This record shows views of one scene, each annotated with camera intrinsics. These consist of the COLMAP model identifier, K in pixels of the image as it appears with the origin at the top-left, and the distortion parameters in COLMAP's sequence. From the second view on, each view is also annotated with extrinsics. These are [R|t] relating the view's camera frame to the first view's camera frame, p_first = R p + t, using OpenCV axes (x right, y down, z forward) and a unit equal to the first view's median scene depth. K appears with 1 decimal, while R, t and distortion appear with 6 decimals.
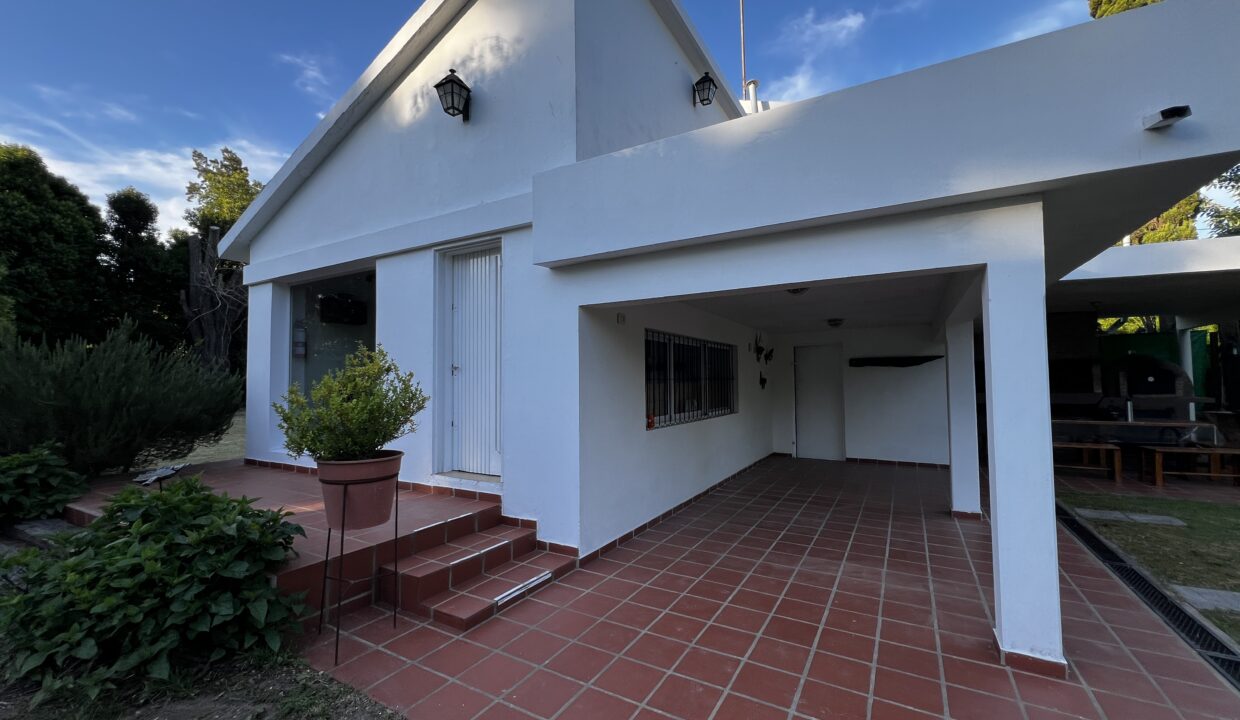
lens RADIAL K [[496.0, 0, 624.6], [0, 496.0, 365.1], [0, 0, 1]] dist [-0.003954, 0.000618]
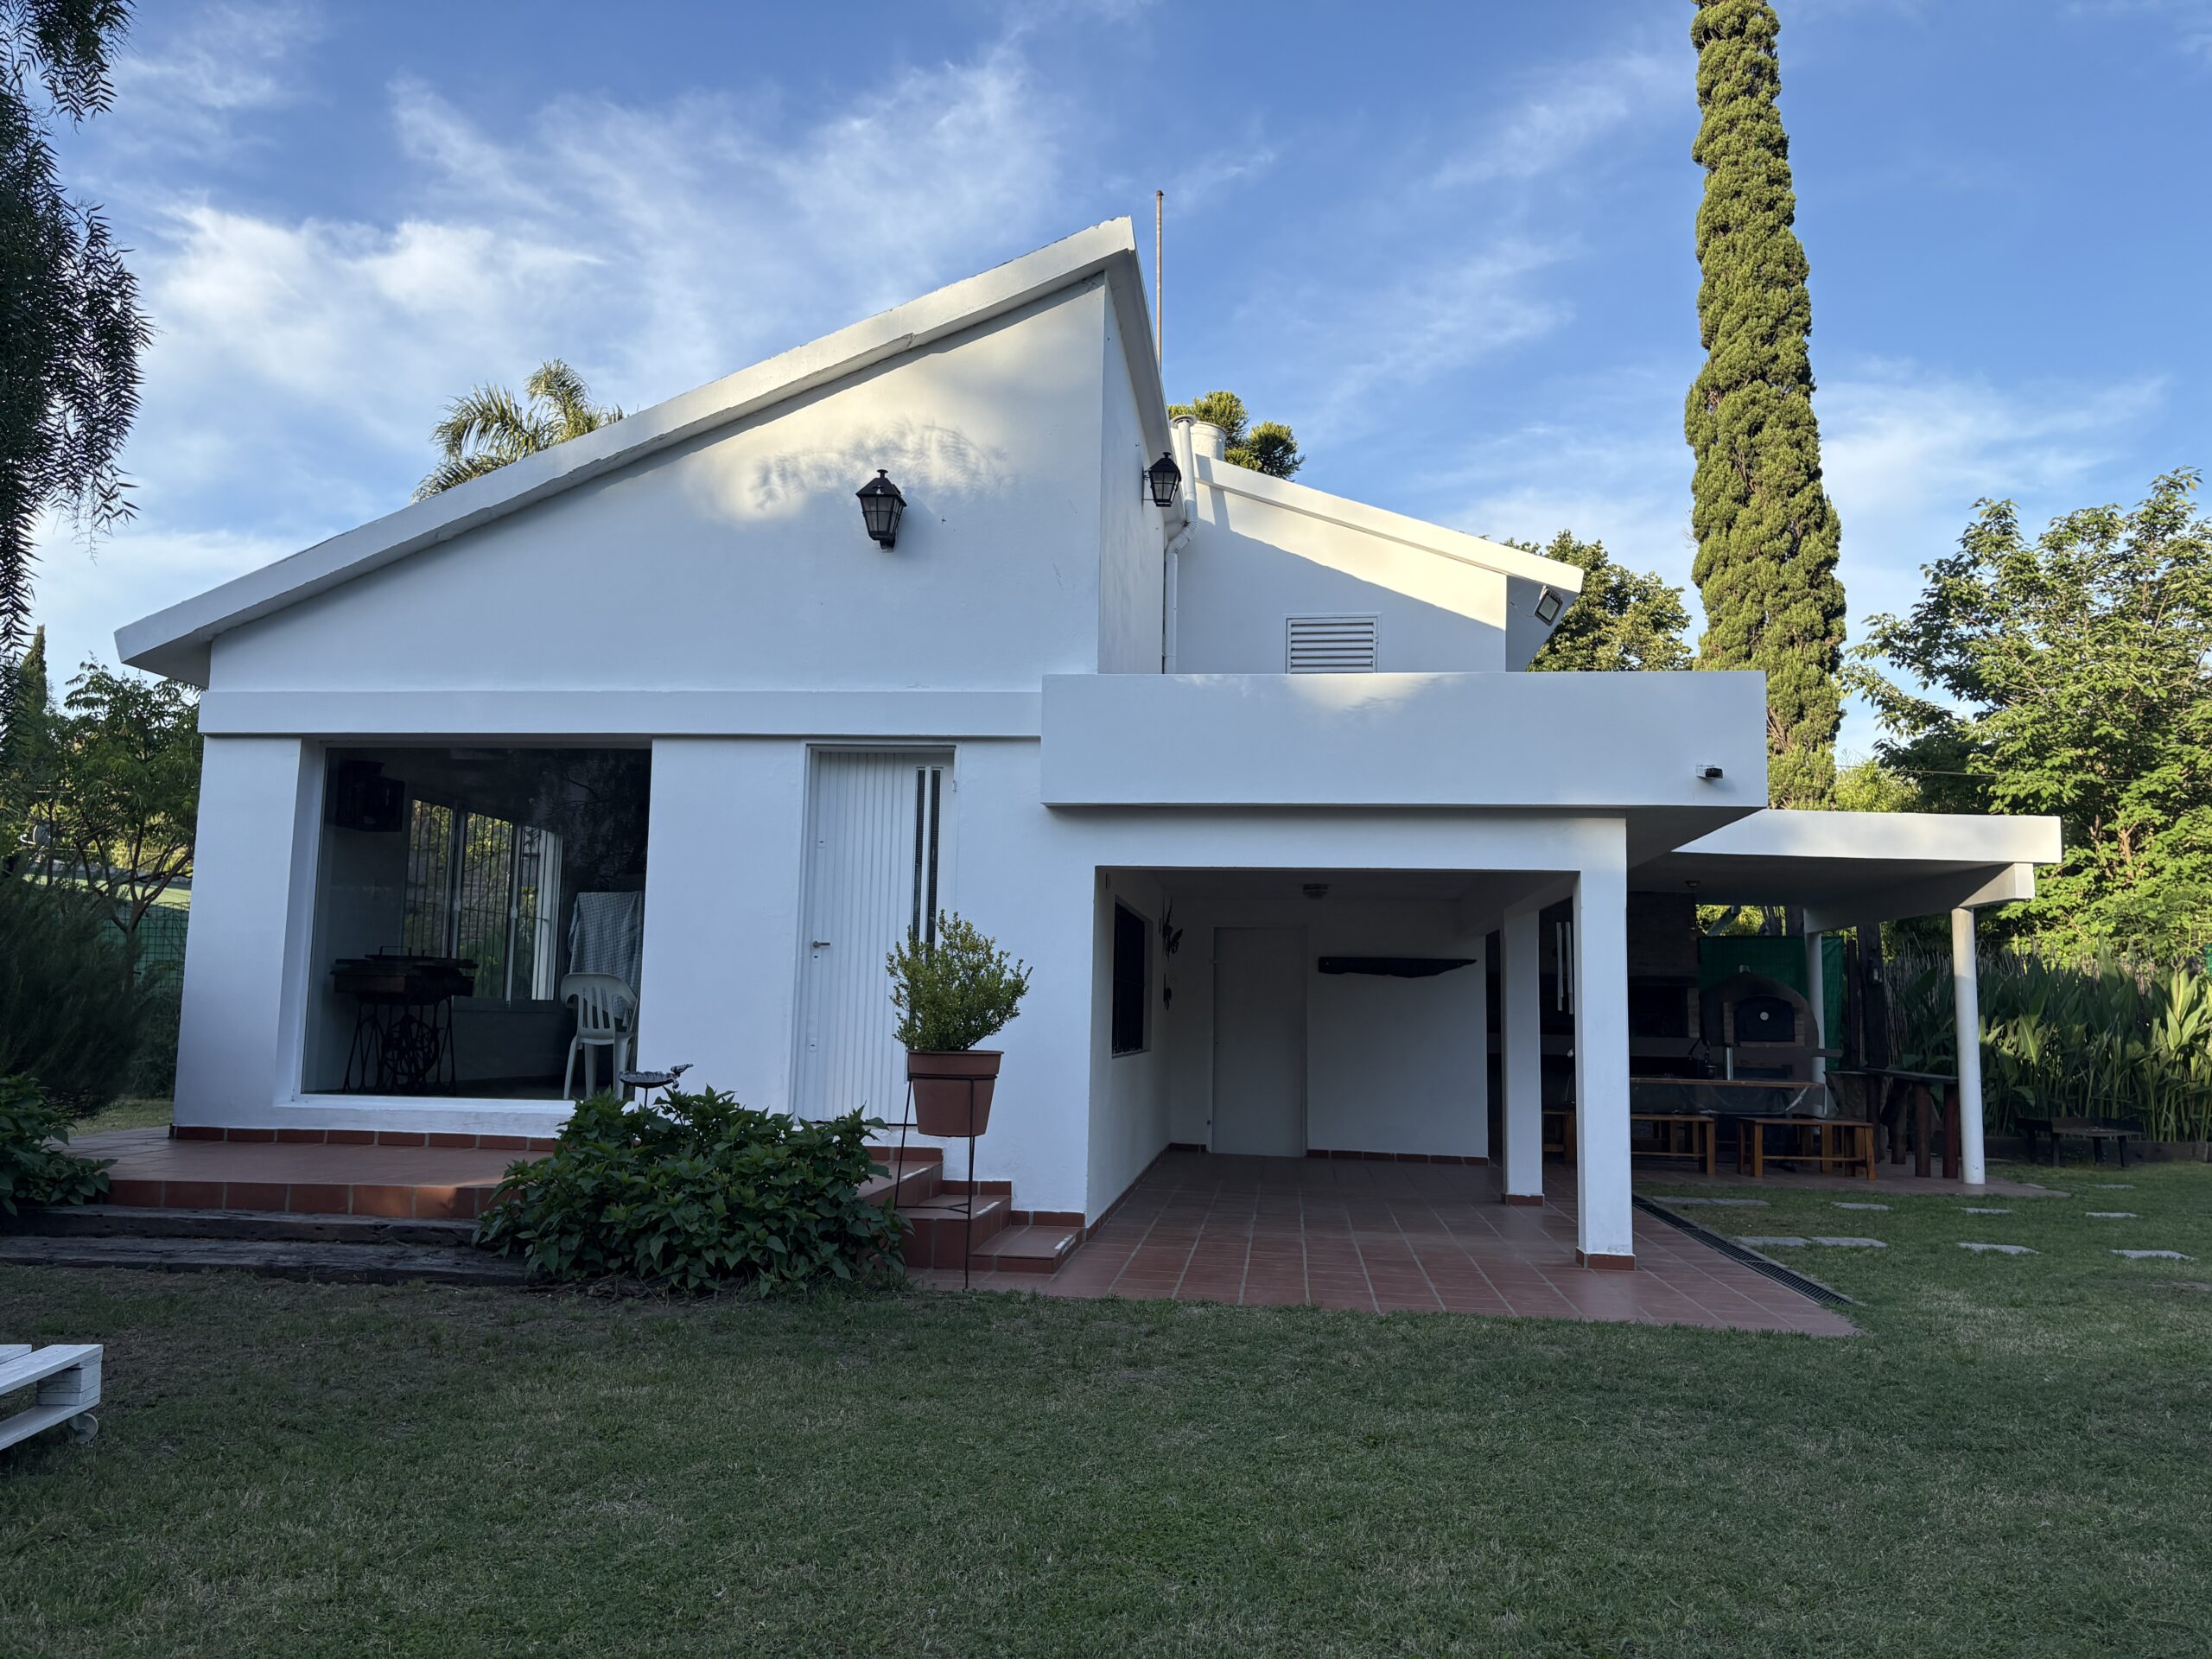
lens RADIAL K [[1689.0, 0, 1106.0], [0, 1689.0, 829.5], [0, 0, 1]] dist [0.008325, 0.006451]
pose [[0.915221, 0.075390, 0.395837, -0.612661], [-0.045801, 0.995439, -0.083692, 0.015866], [-0.400341, 0.058467, 0.914499, -0.711531]]
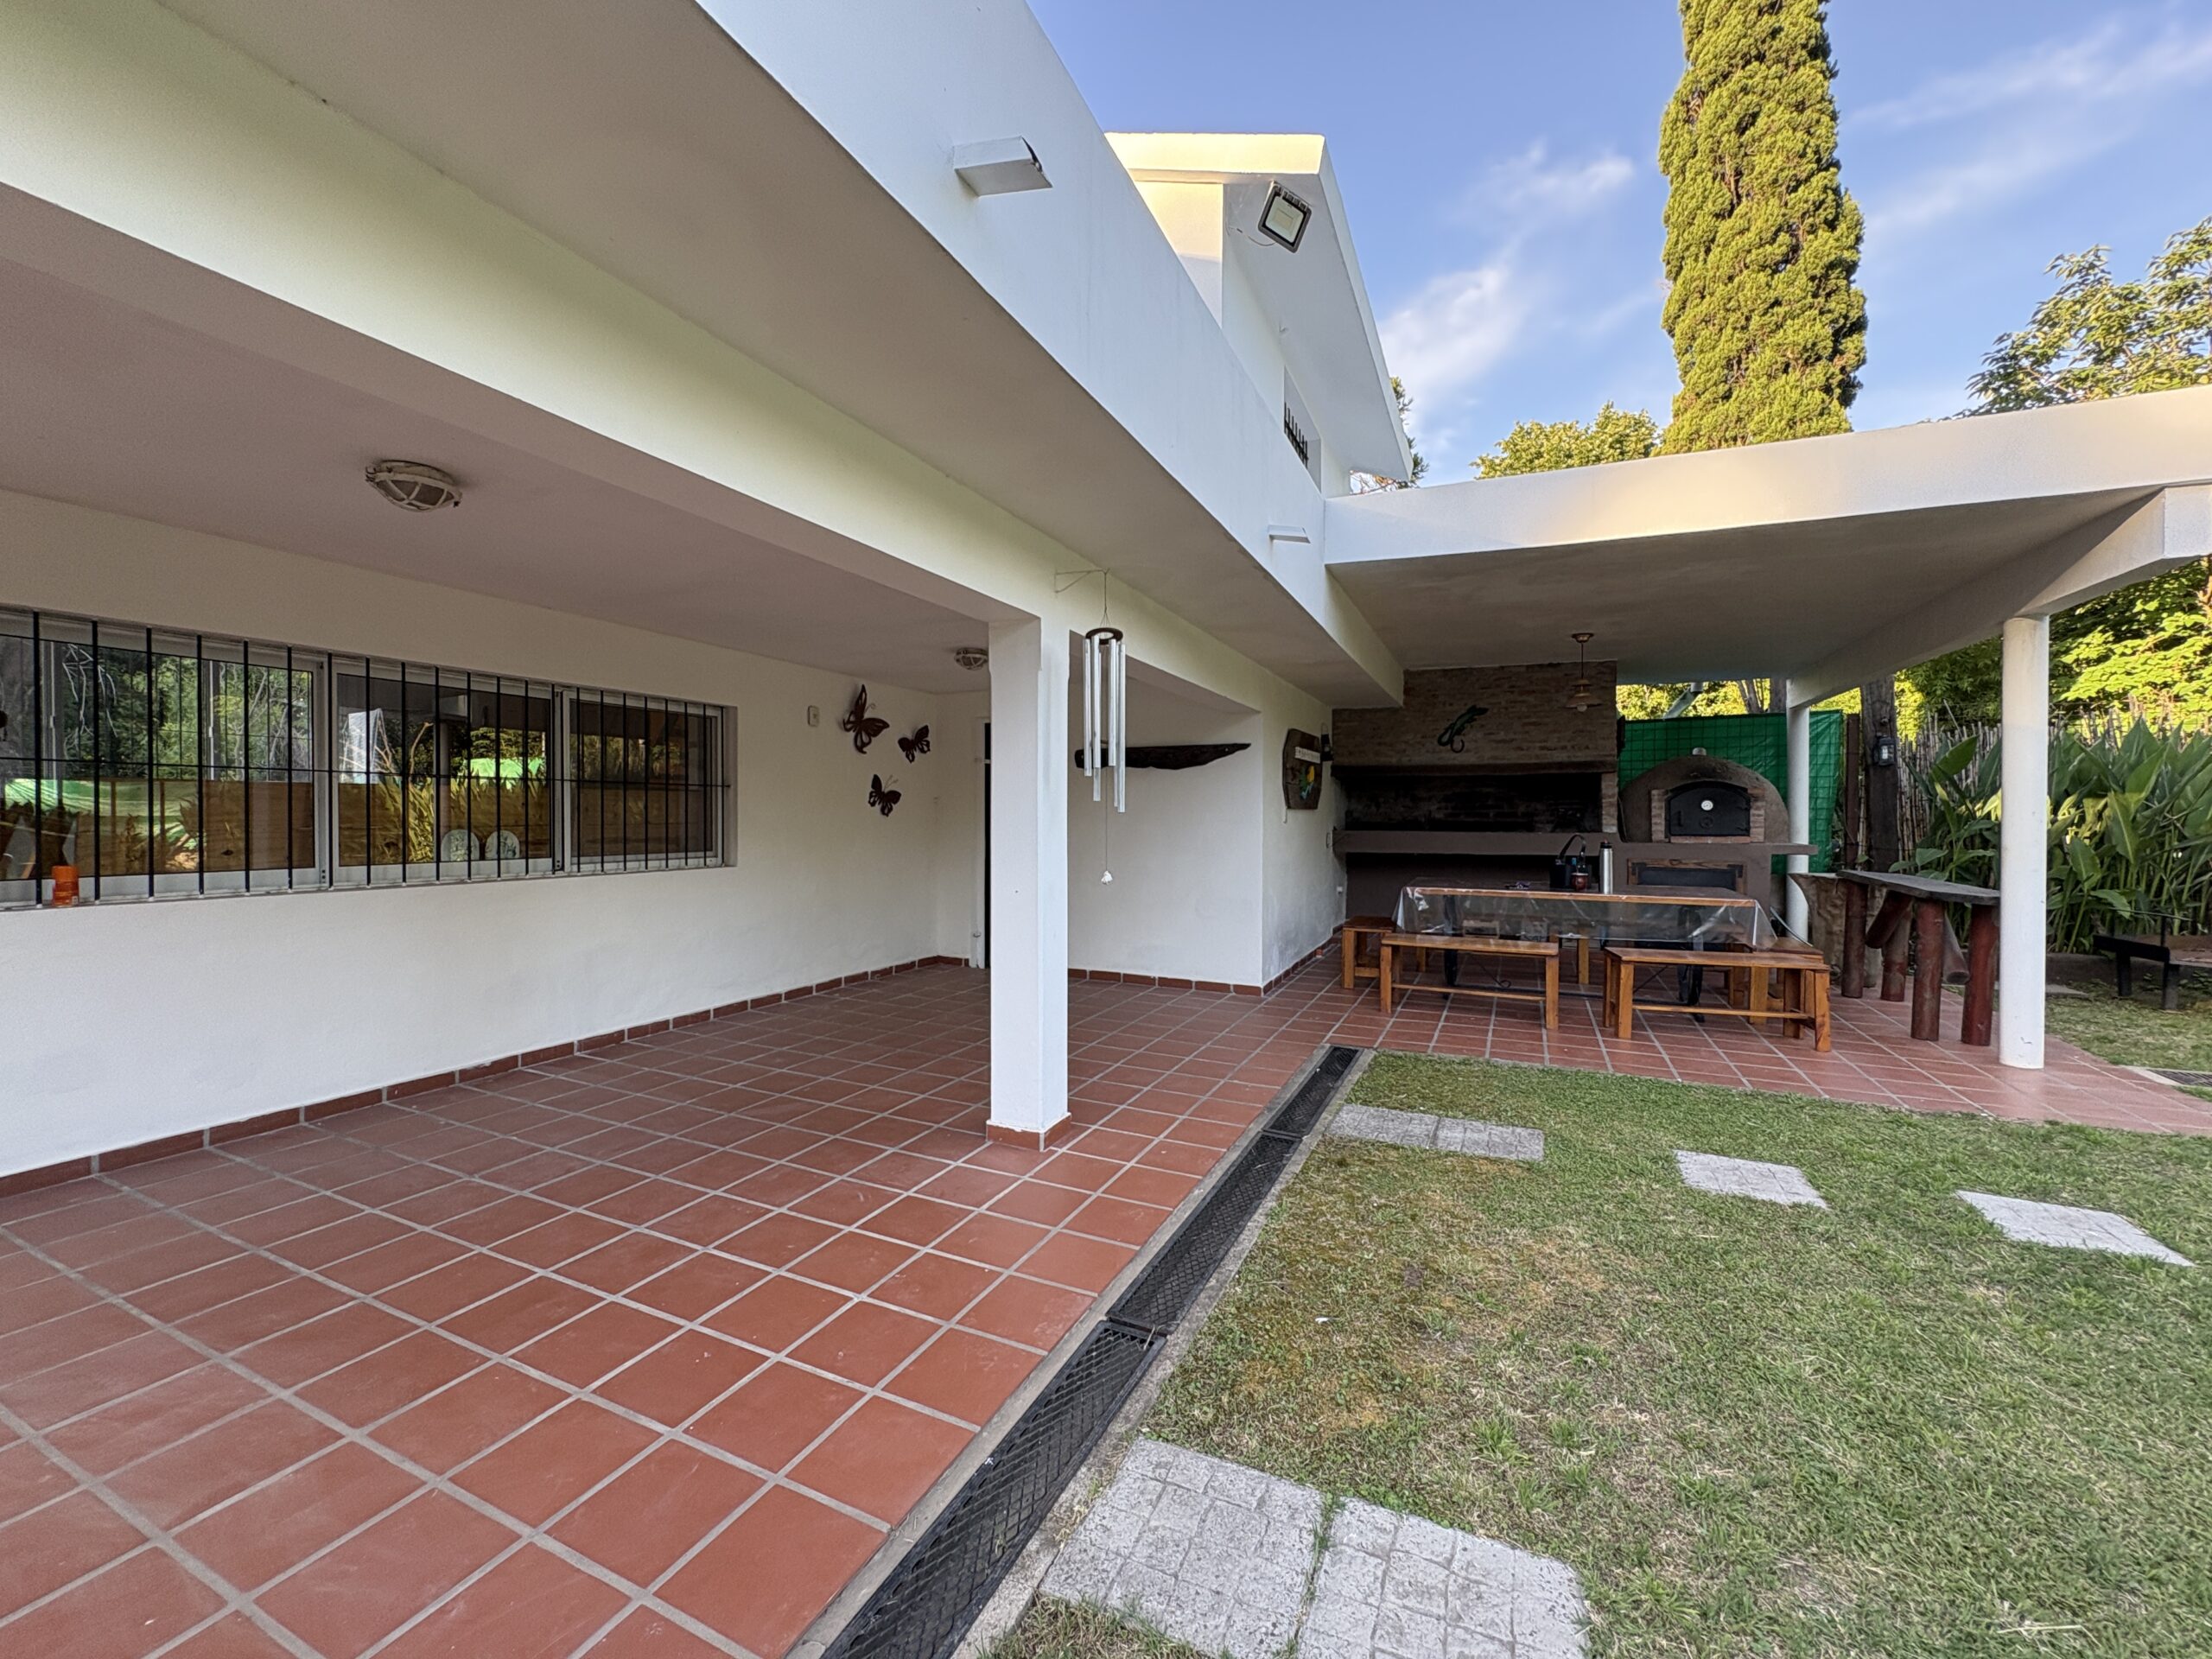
lens RADIAL K [[884.1, 0, 1106.0], [0, 884.1, 829.5], [0, 0, 1]] dist [-0.002336, -0.000294]
pose [[0.996475, 0.012042, 0.083022, 0.546817], [-0.016243, 0.998611, 0.050119, 0.024225], [-0.082303, -0.051291, 0.995287, 0.255871]]
